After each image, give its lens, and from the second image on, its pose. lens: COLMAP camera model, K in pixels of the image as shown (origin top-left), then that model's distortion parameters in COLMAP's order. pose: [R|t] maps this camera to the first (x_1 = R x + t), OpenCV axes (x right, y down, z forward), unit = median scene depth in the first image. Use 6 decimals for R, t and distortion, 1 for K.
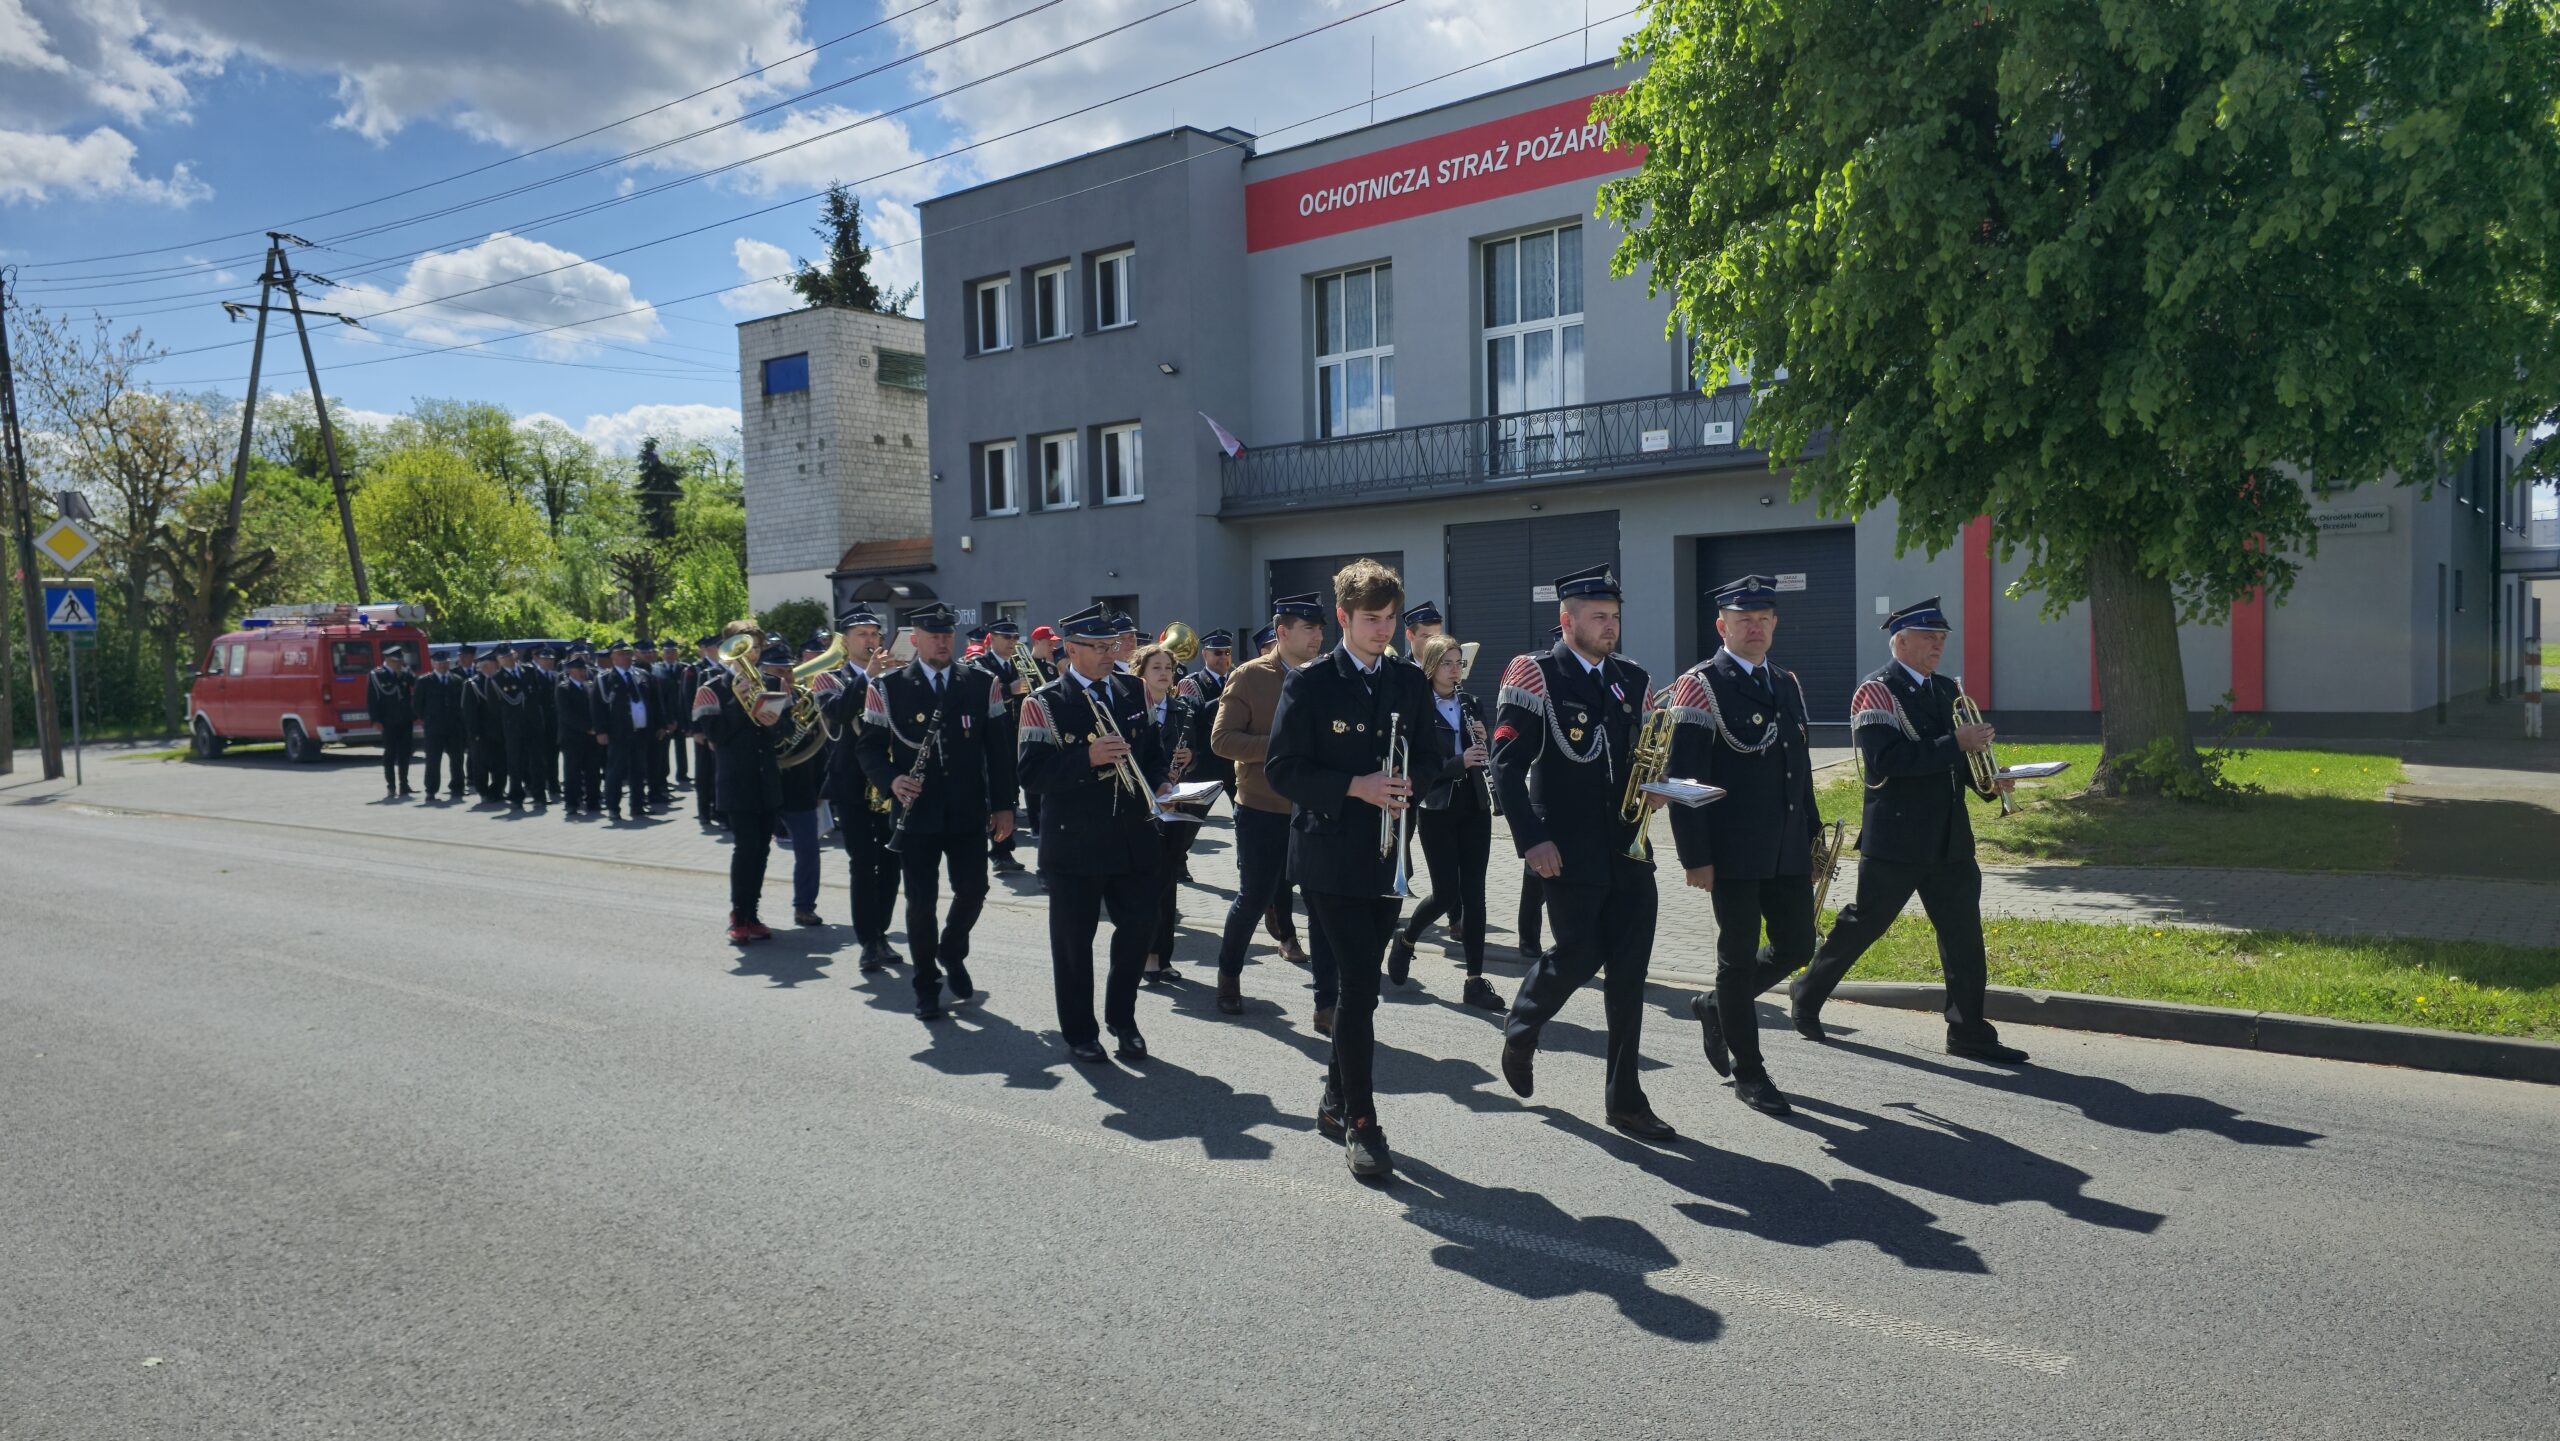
lens RADIAL K [[1687.4, 0, 1290.0], [0, 1687.4, 710.6], [0, 0, 1]] dist [0.076683, -0.086796]
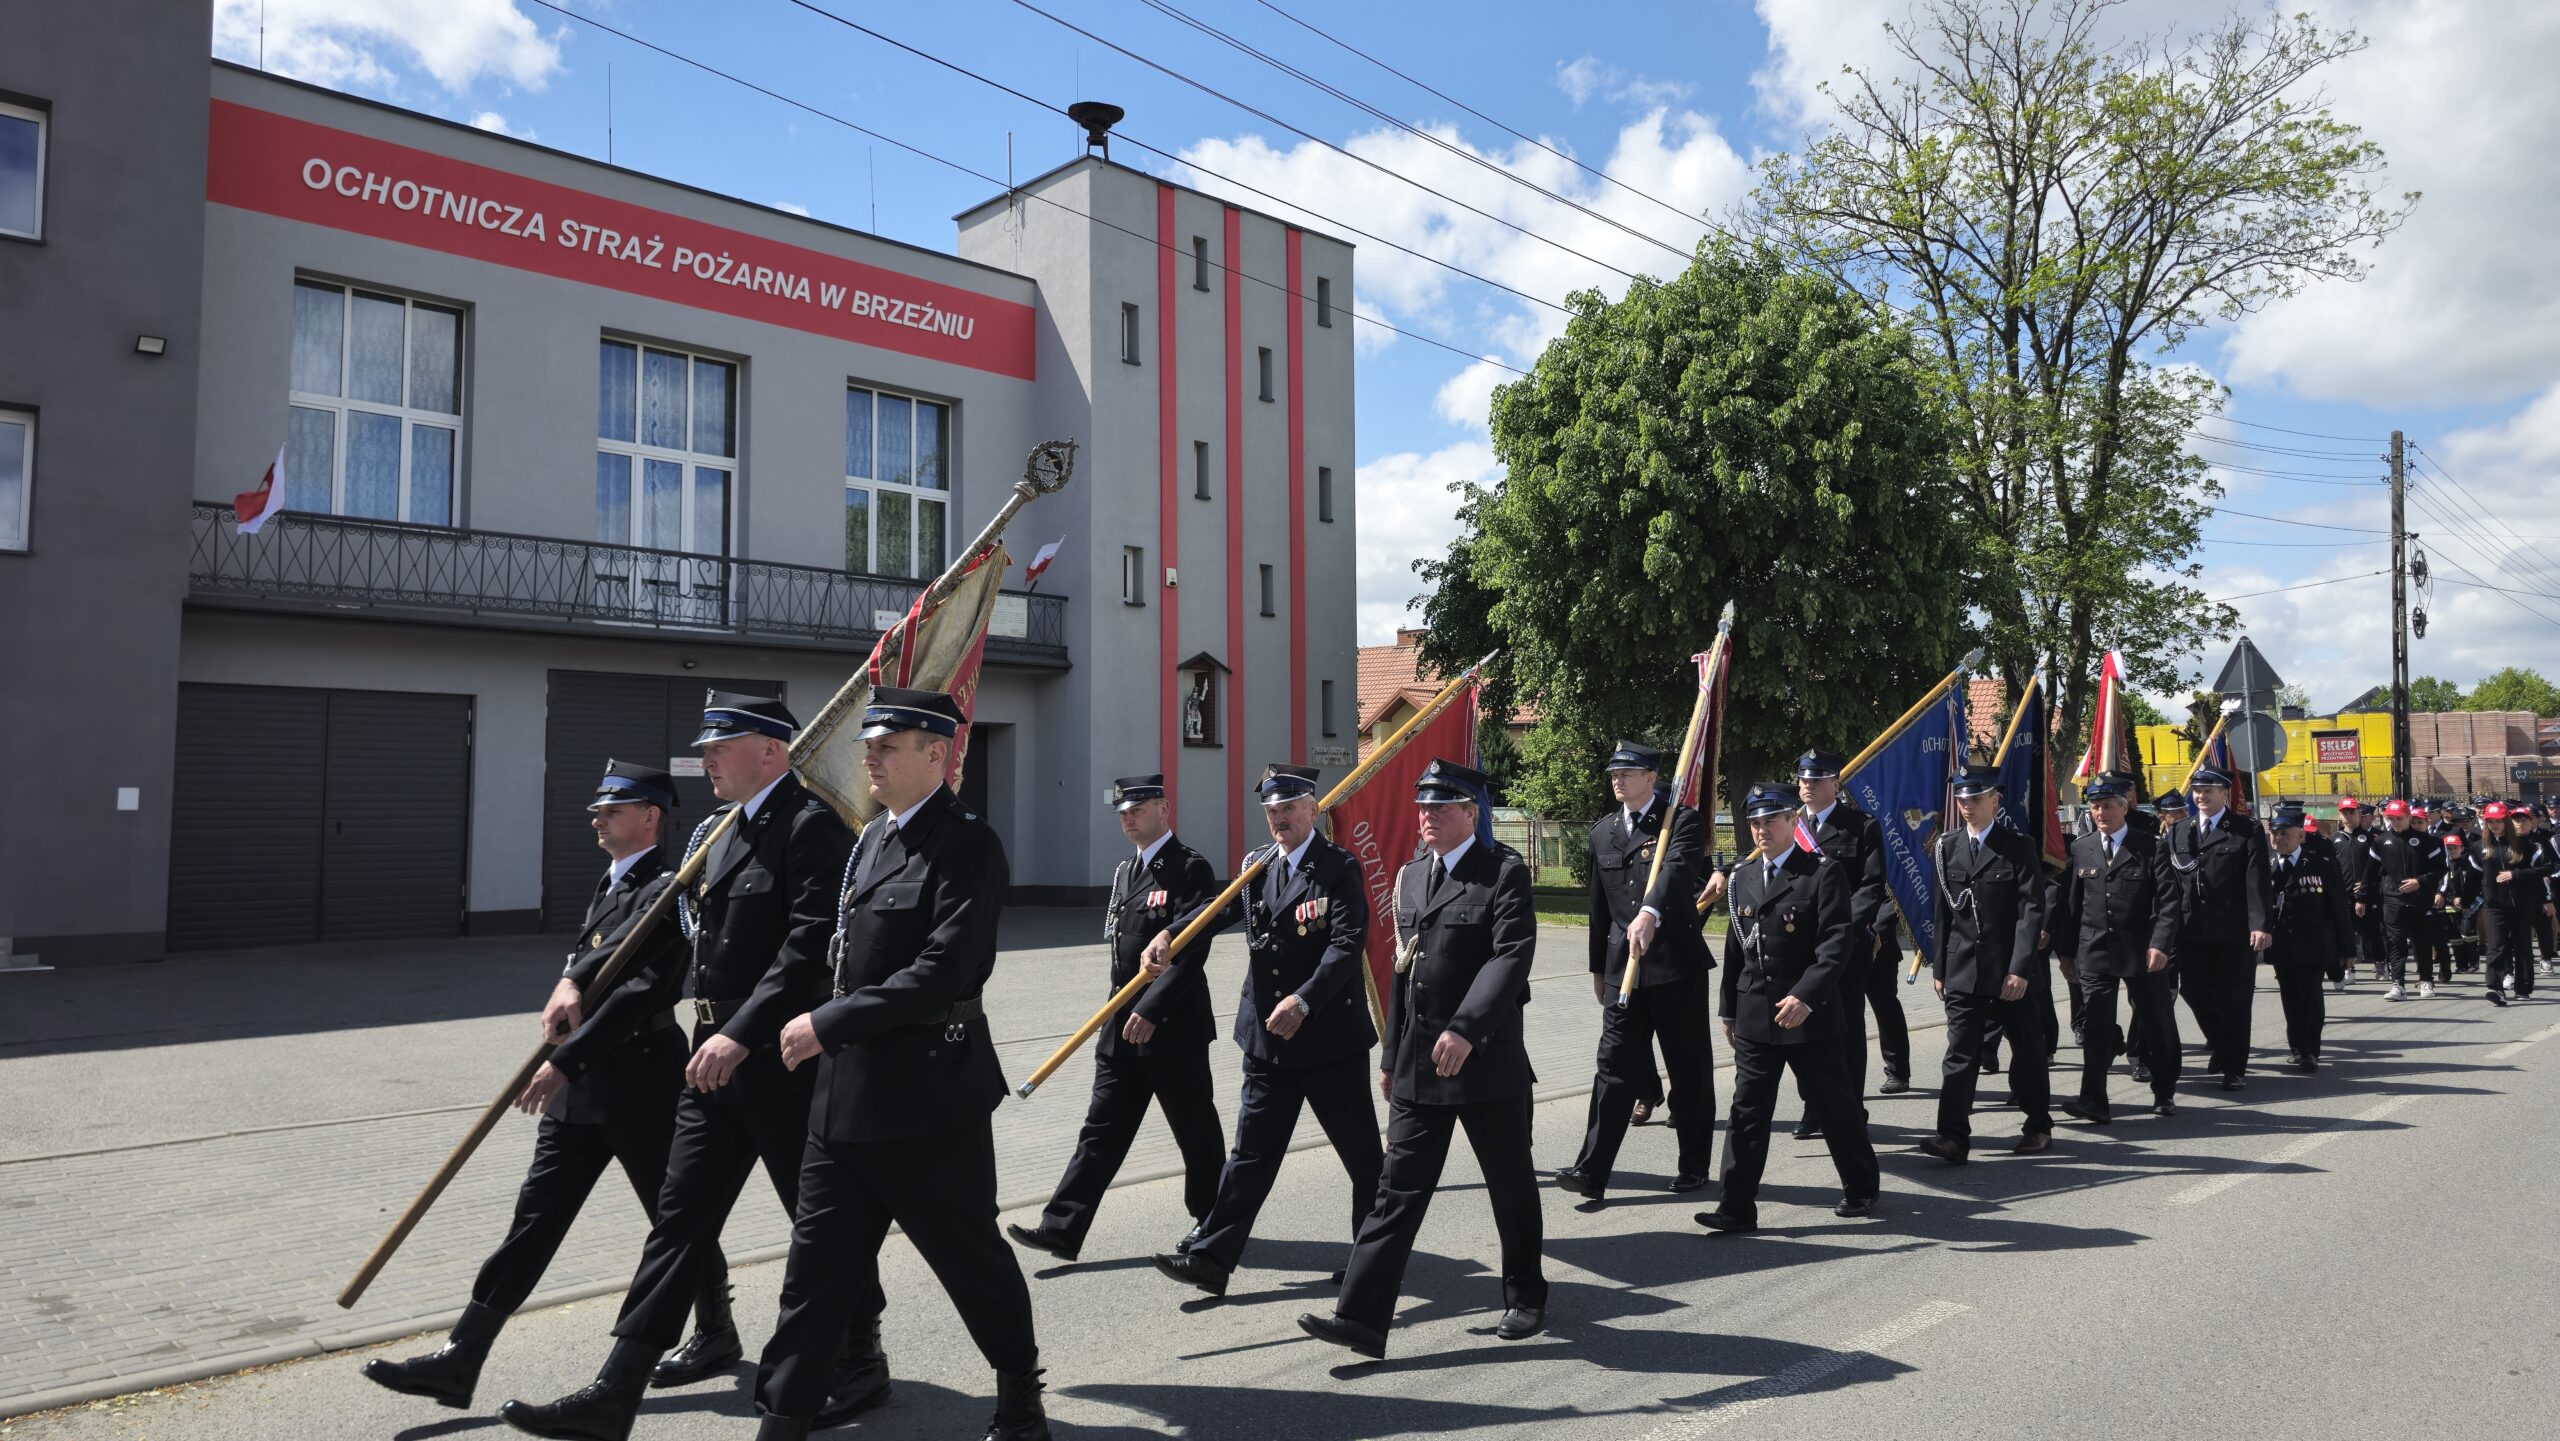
lens RADIAL K [[1713.3, 0, 1298.6], [0, 1713.3, 672.6], [0, 0, 1]] dist [0.060053, -0.062891]
pose [[0.112582, 0.106628, 0.987905, -0.668751], [0.030624, 0.993381, -0.110709, -0.010514], [-0.993170, 0.042718, 0.108571, 0.590341]]
